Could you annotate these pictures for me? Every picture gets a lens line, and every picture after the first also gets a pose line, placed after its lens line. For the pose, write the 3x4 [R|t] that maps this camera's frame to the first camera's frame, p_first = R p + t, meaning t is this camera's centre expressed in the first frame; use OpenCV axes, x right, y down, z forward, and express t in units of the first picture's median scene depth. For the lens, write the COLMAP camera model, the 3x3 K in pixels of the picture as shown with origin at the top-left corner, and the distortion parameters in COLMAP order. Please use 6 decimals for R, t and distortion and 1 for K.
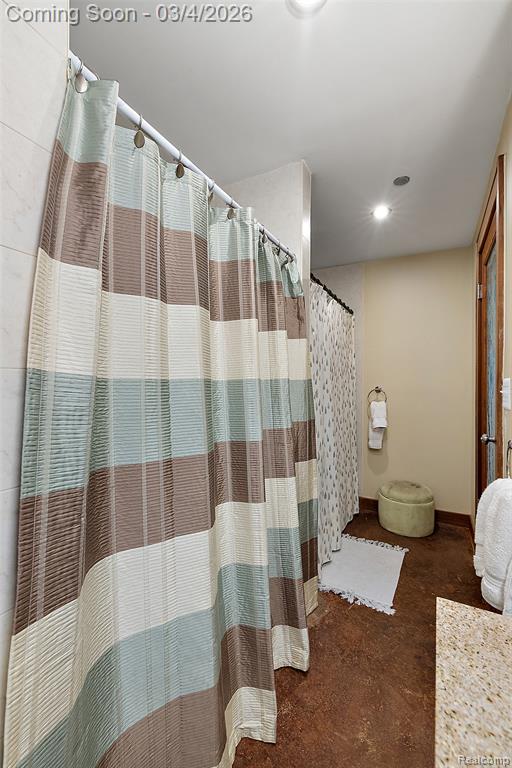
lens RADIAL K [[326.2, 0, 257.0], [0, 326.2, 378.2], [0, 0, 1]] dist [0.001120, 0.000135]
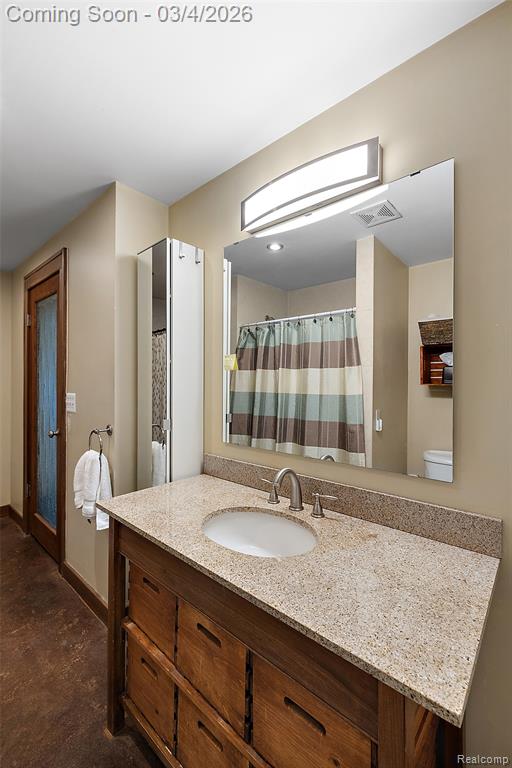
lens RADIAL K [[325.1, 0, 263.8], [0, 325.1, 393.8], [0, 0, 1]] dist [0.001962, 0.000325]
pose [[0.210774, -0.039659, 0.976730, -0.304577], [-0.013690, 0.998959, 0.043515, -0.041802], [-0.977439, -0.022543, 0.210011, -0.130346]]
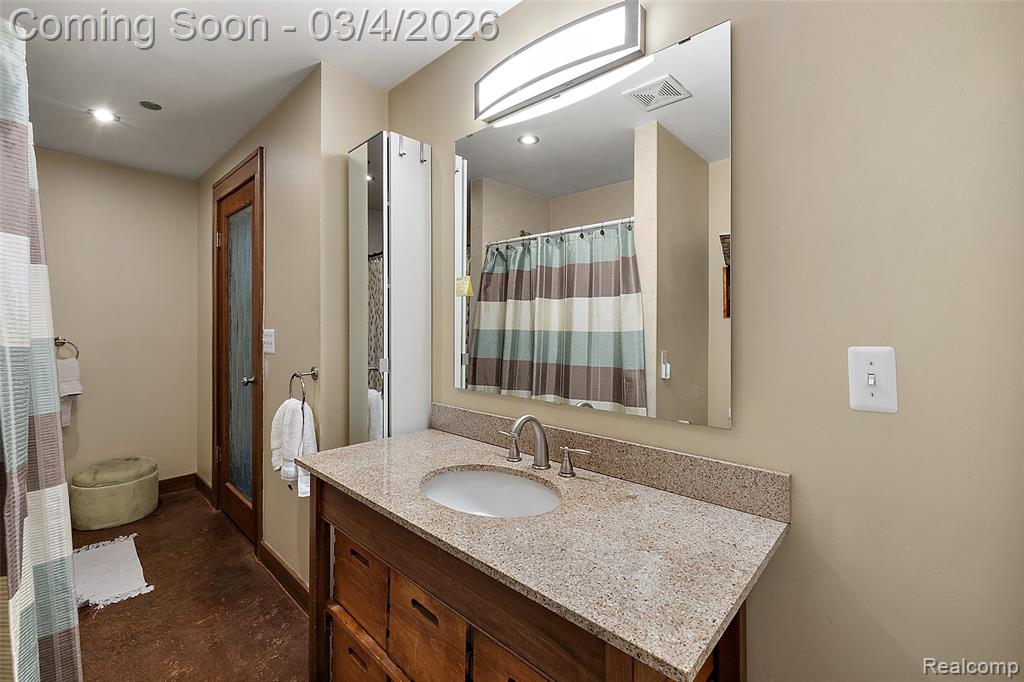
lens RADIAL K [[433.5, 0, 507.3], [0, 433.5, 336.5], [0, 0, 1]] dist [0.001962, 0.000325]
pose [[0.253362, -0.038705, 0.966597, -0.328626], [-0.007810, 0.999085, 0.042053, -0.025281], [-0.967340, -0.018204, 0.252828, -0.169473]]
